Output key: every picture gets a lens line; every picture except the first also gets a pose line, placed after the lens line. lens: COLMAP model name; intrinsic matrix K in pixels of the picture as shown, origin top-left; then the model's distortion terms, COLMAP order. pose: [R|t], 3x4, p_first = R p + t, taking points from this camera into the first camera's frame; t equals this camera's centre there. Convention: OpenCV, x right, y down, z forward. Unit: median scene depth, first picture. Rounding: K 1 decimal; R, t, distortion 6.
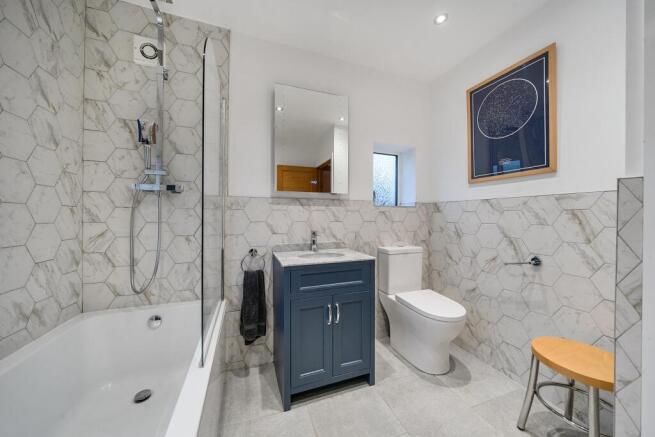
lens RADIAL K [[225.9, 0, 328.3], [0, 225.9, 218.9], [0, 0, 1]] dist [-0.007699, 0.000114]
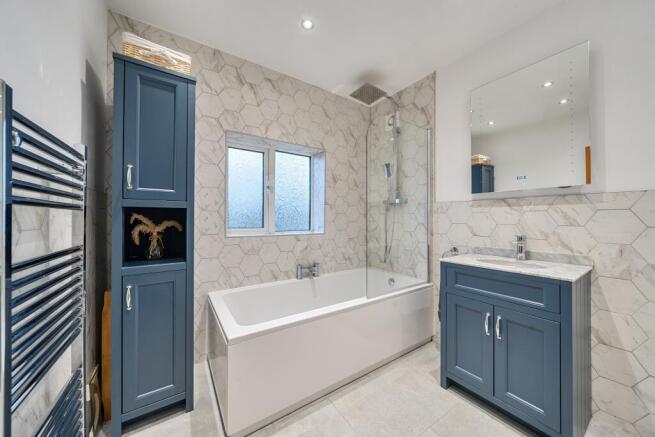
lens RADIAL K [[225.9, 0, 328.1], [0, 225.9, 217.7], [0, 0, 1]] dist [-0.007699, 0.000114]
pose [[0.240214, -0.006431, -0.970699, 0.645933], [-0.010081, 0.999908, -0.009119, 0.000909], [0.970668, 0.011976, 0.240127, 0.117620]]
